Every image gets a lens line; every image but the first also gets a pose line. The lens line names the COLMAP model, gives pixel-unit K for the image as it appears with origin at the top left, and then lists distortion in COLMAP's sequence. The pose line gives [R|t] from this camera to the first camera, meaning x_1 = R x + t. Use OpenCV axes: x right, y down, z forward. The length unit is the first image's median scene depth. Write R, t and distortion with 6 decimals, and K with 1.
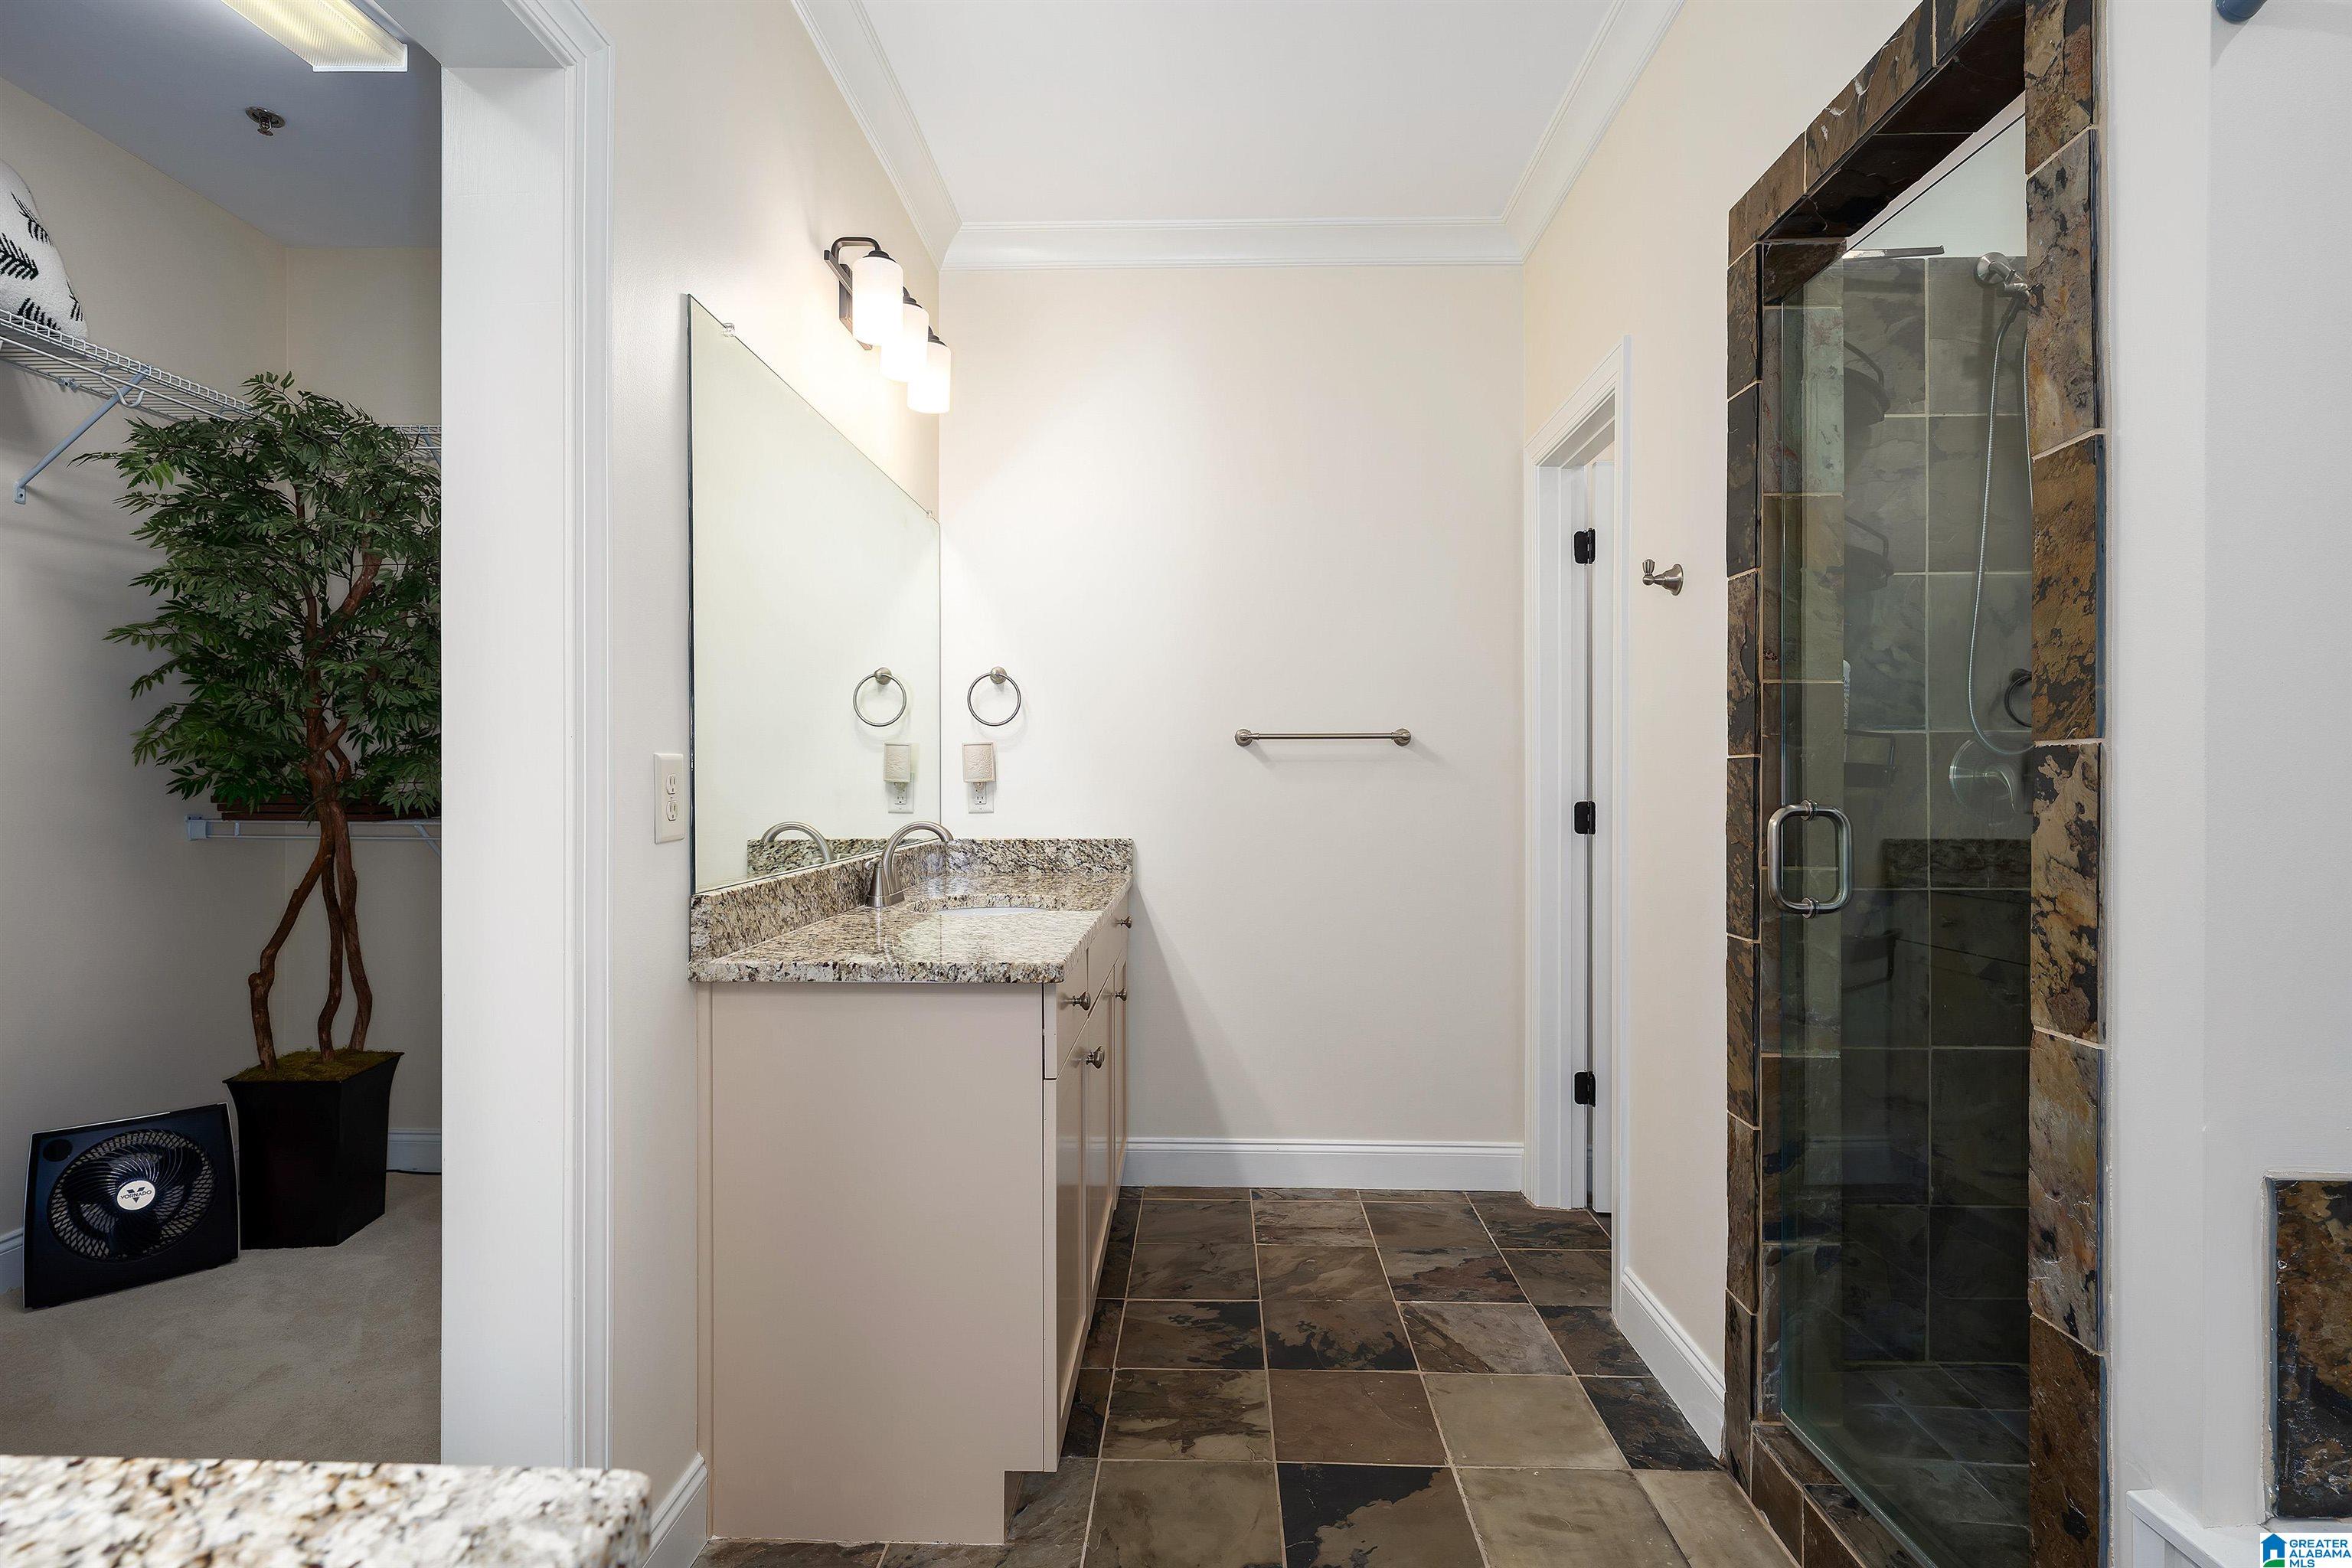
lens RADIAL K [[1174.5, 0, 1174.3], [0, 1174.5, 780.4], [0, 0, 1]] dist [0.002407, 0.000003]
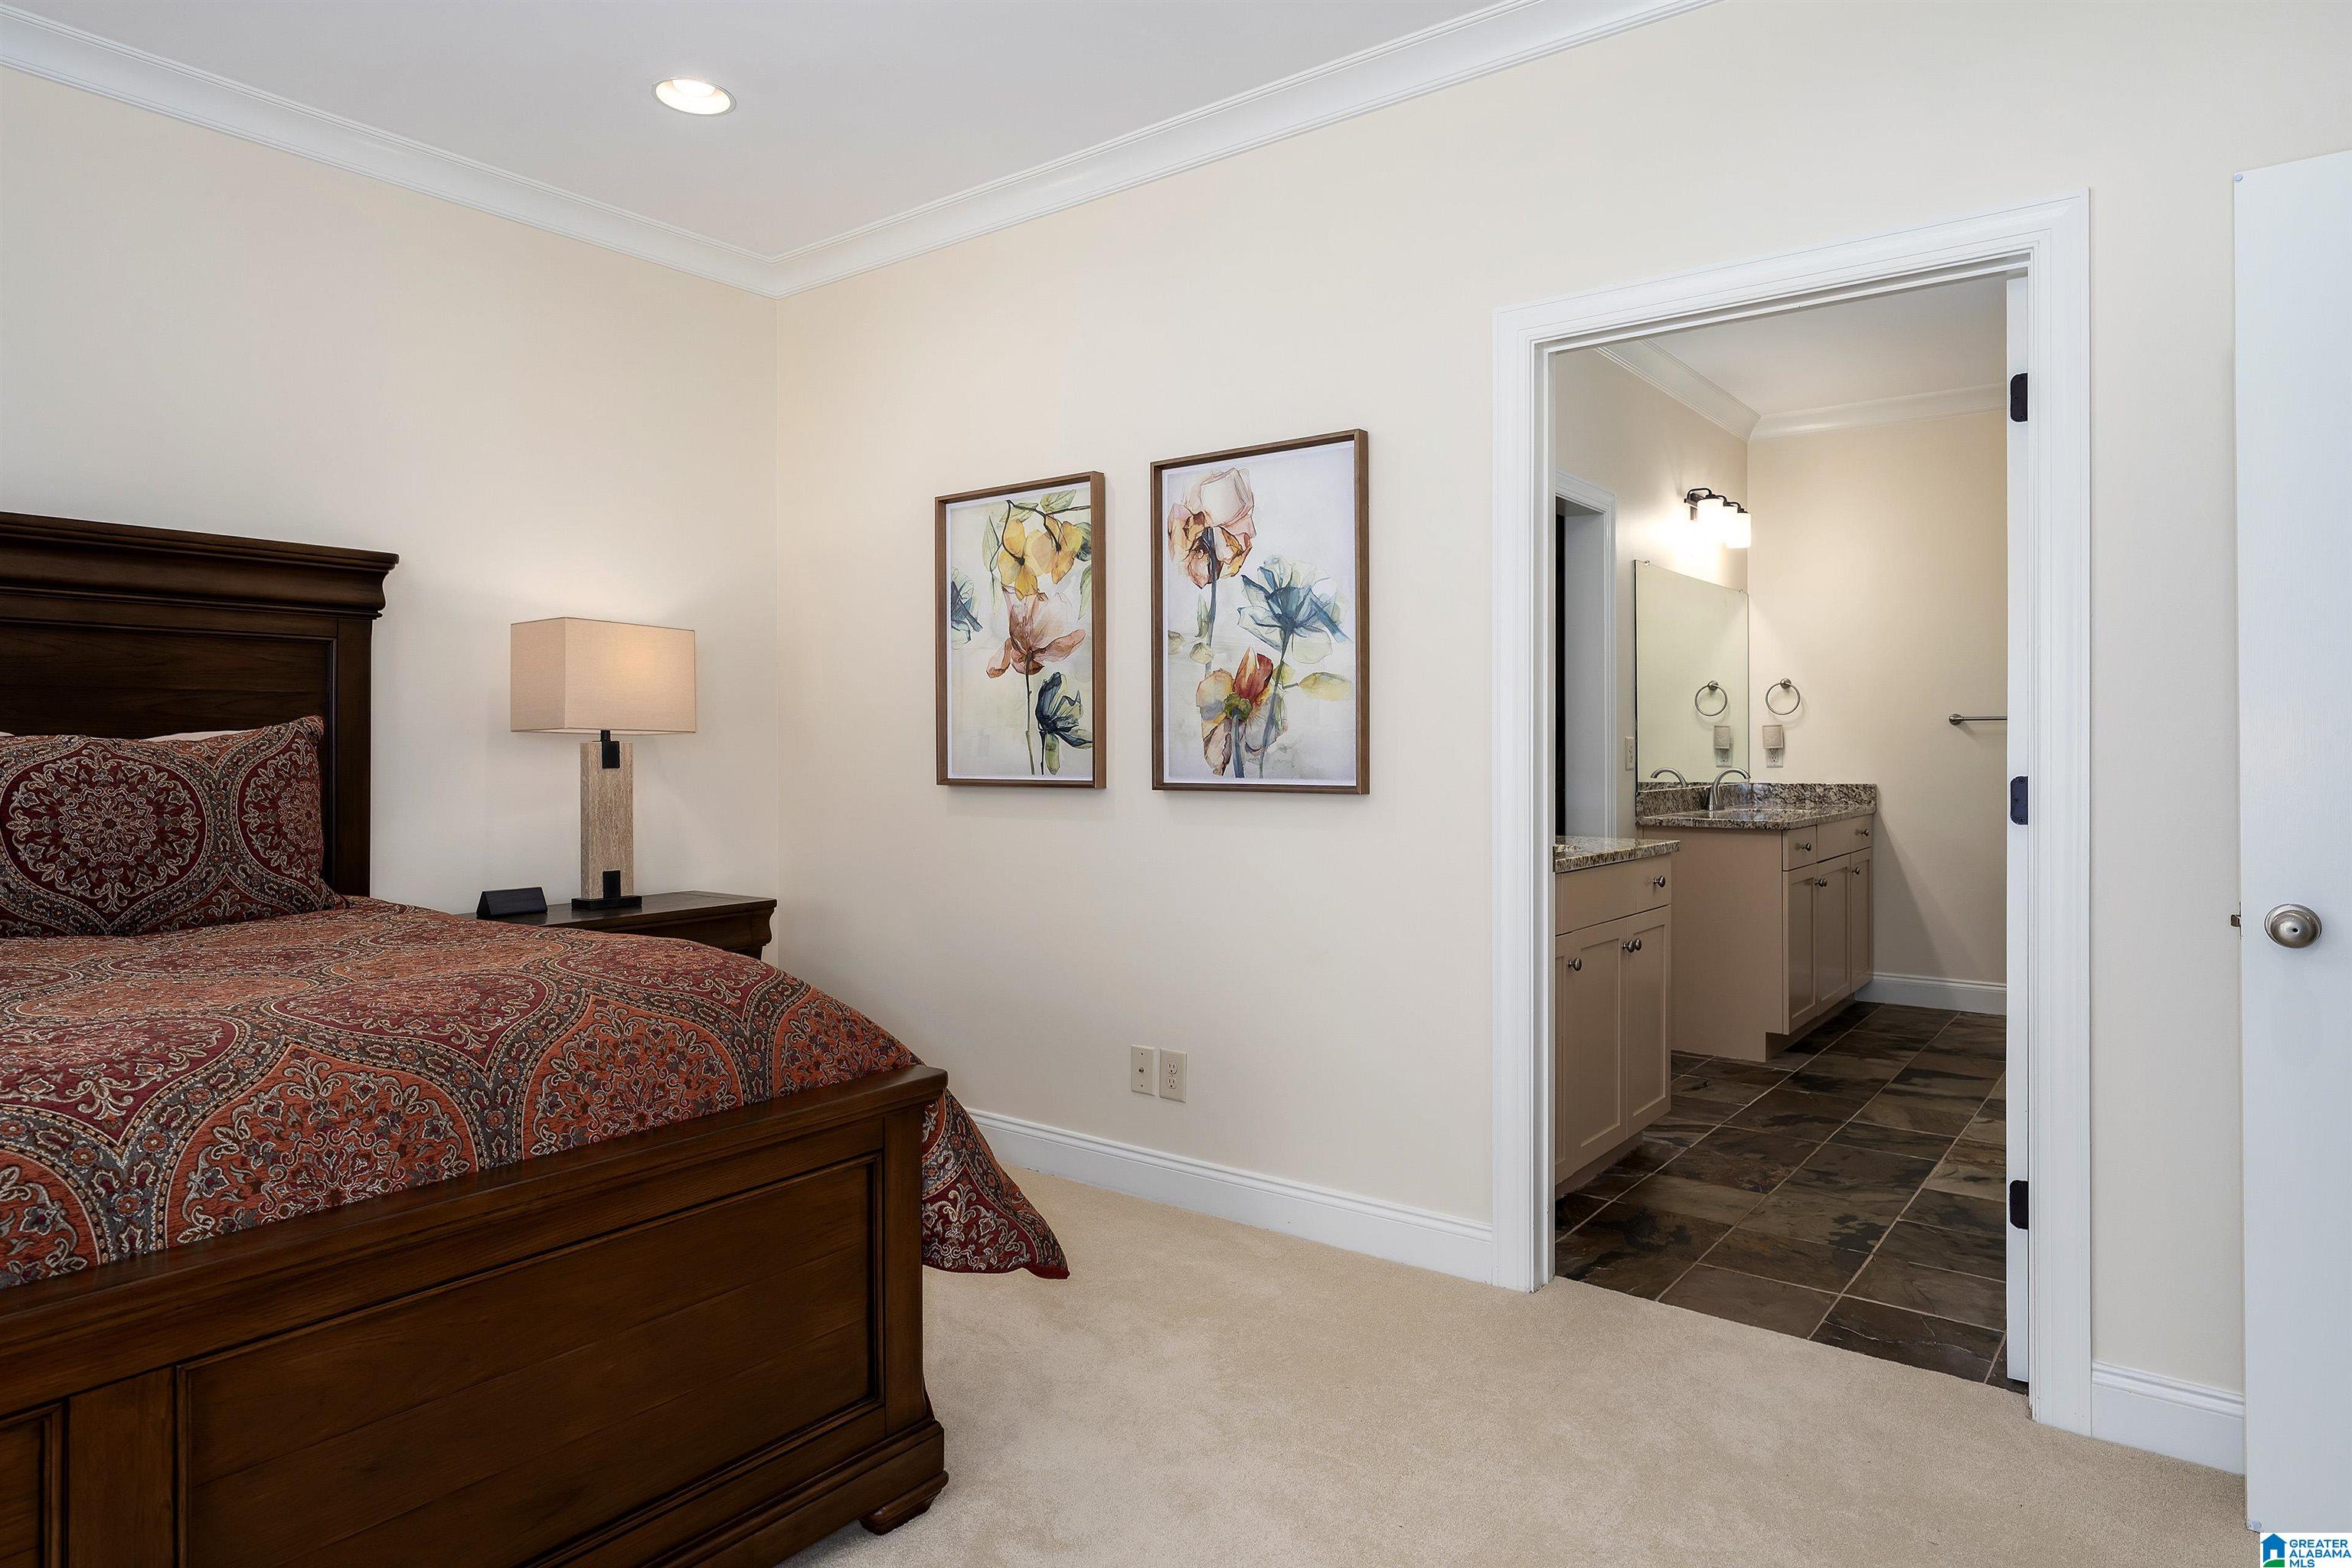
lens RADIAL K [[1414.2, 0, 1168.7], [0, 1414.2, 759.9], [0, 0, 1]] dist [0.003136, 0.001662]
pose [[0.820665, 0.002594, -0.571403, 0.273666], [0.001988, 0.999971, 0.007395, 0.001105], [0.571406, -0.007205, 0.820636, -1.120637]]
